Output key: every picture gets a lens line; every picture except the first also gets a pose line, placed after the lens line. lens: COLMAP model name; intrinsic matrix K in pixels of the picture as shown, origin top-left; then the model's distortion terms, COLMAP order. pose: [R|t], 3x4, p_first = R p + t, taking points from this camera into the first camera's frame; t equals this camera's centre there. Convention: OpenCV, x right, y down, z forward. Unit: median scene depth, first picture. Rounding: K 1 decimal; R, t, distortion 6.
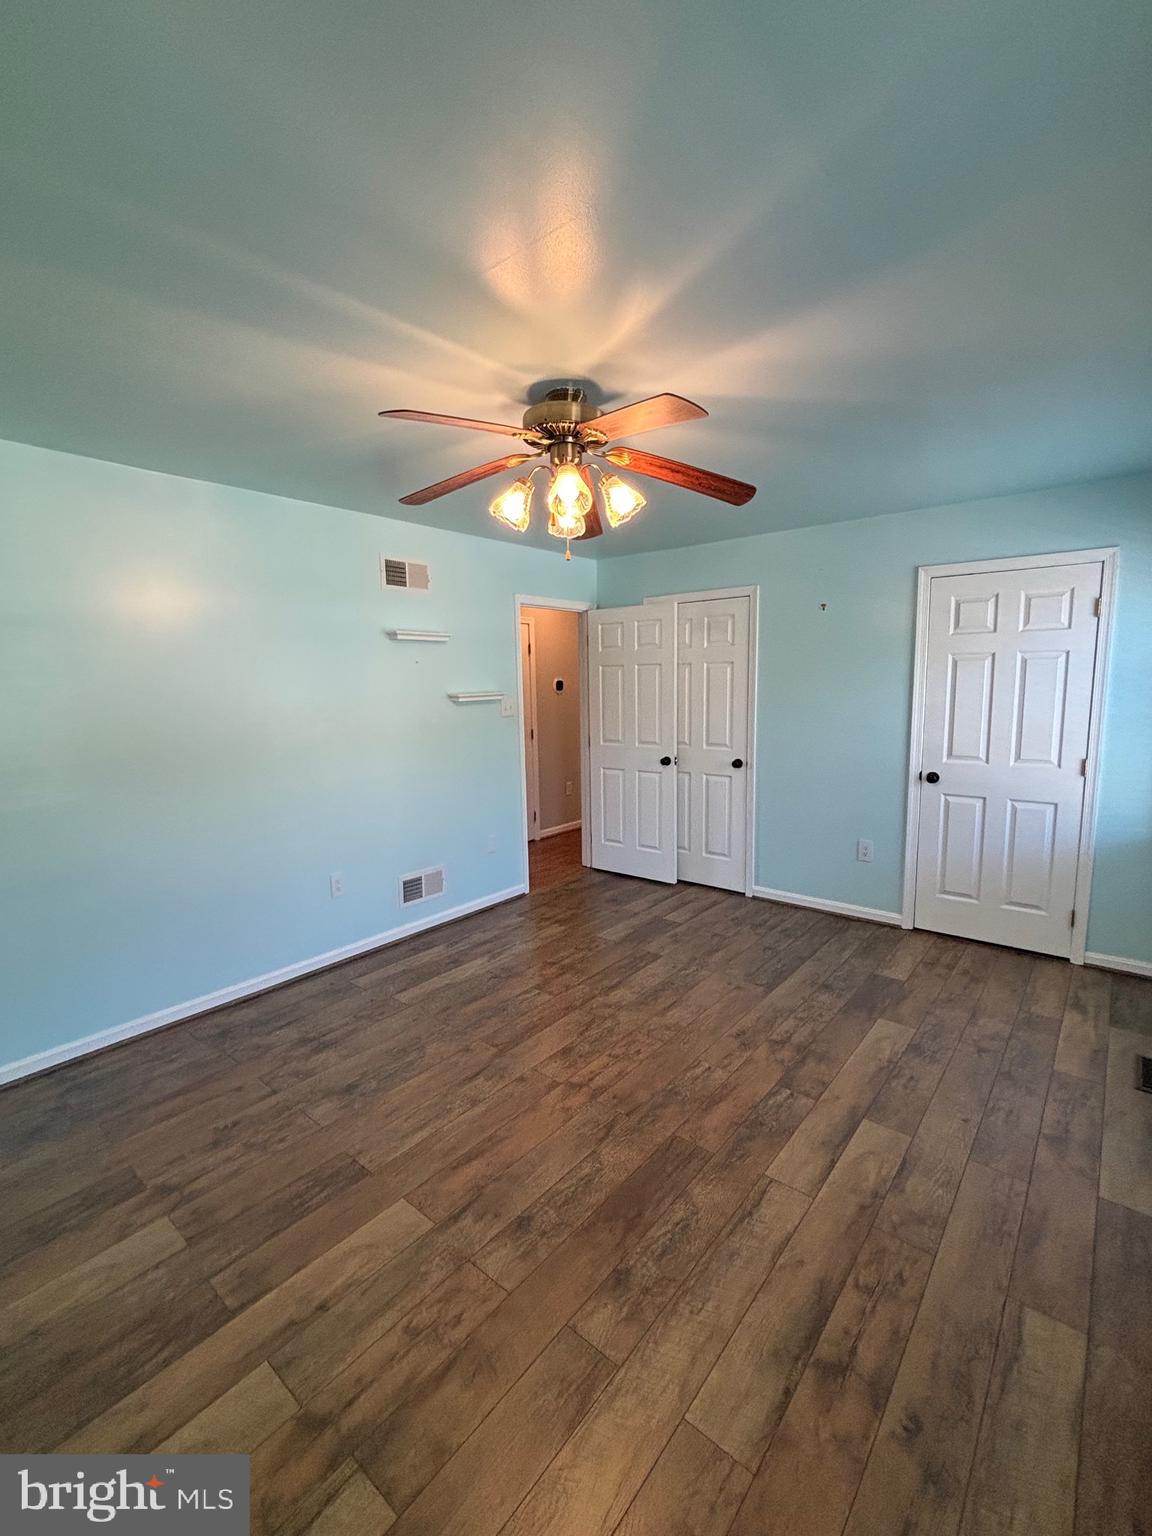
lens RADIAL K [[664.0, 0, 575.7], [0, 664.0, 766.1], [0, 0, 1]] dist [0.005153, -0.000262]
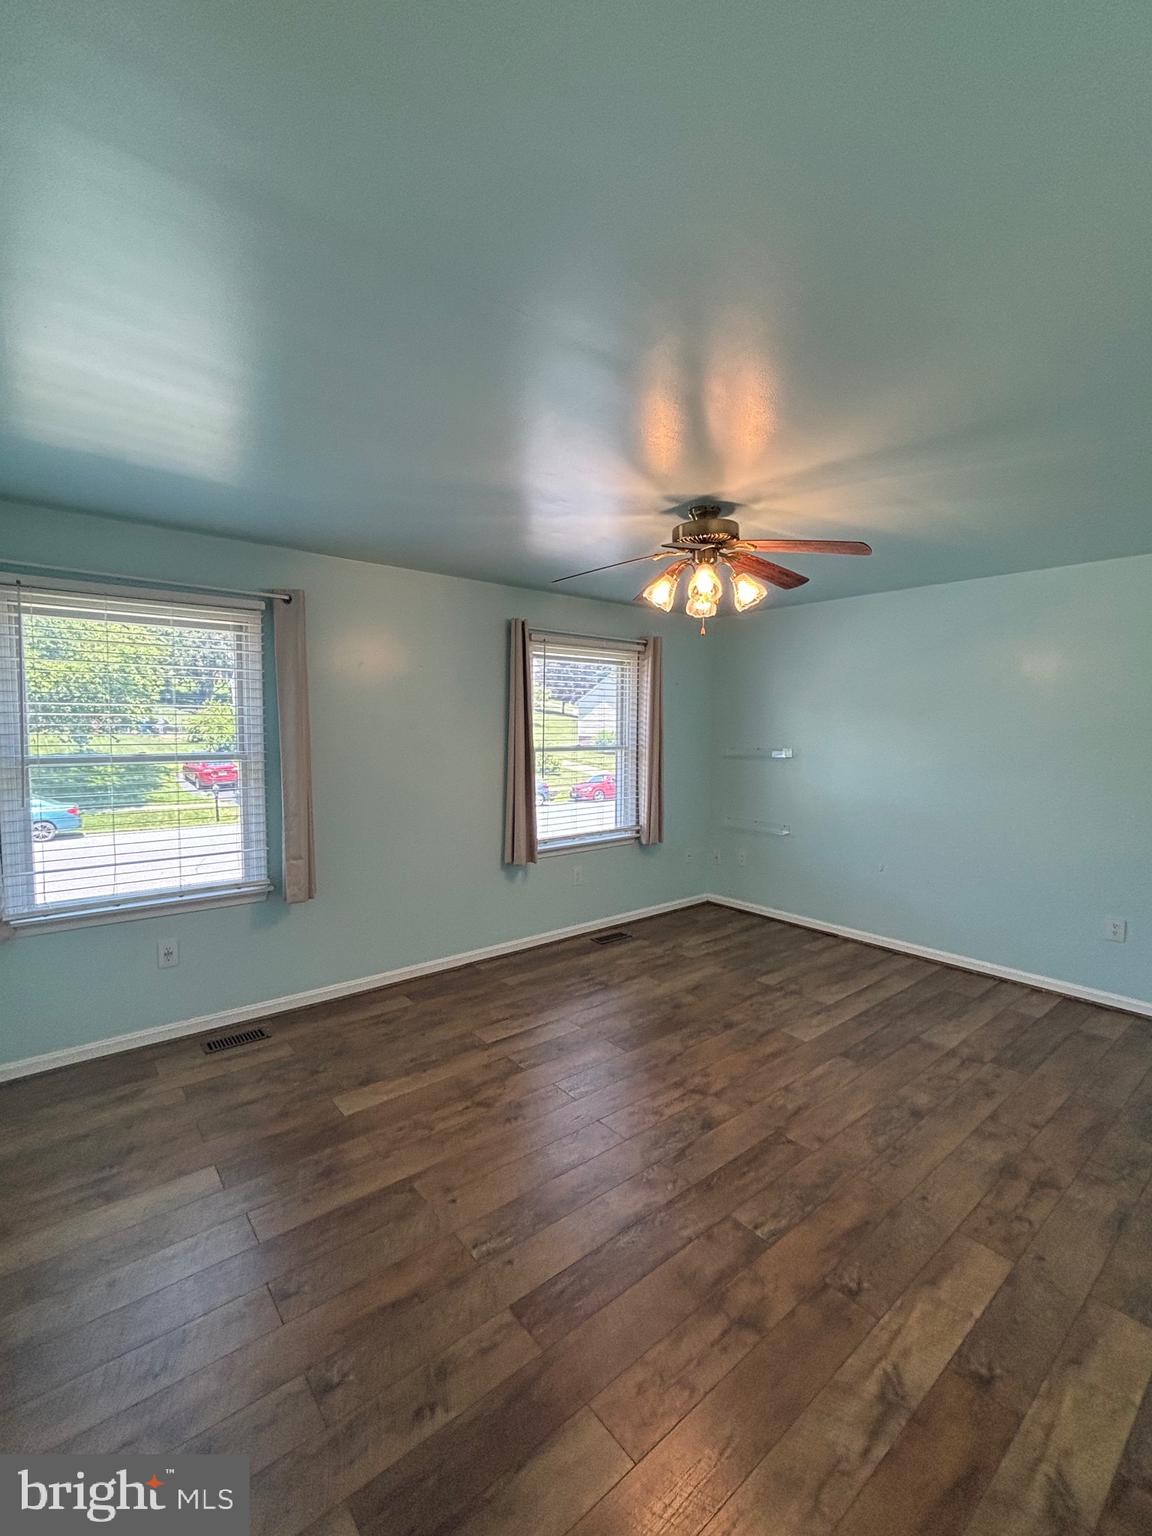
lens RADIAL K [[664.0, 0, 576.7], [0, 664.0, 767.1], [0, 0, 1]] dist [0.005153, -0.000262]
pose [[-0.982292, -0.003615, 0.187323, -0.006903], [0.032773, 0.981084, 0.190787, -0.243540], [-0.184470, 0.193548, -0.963592, 1.812840]]
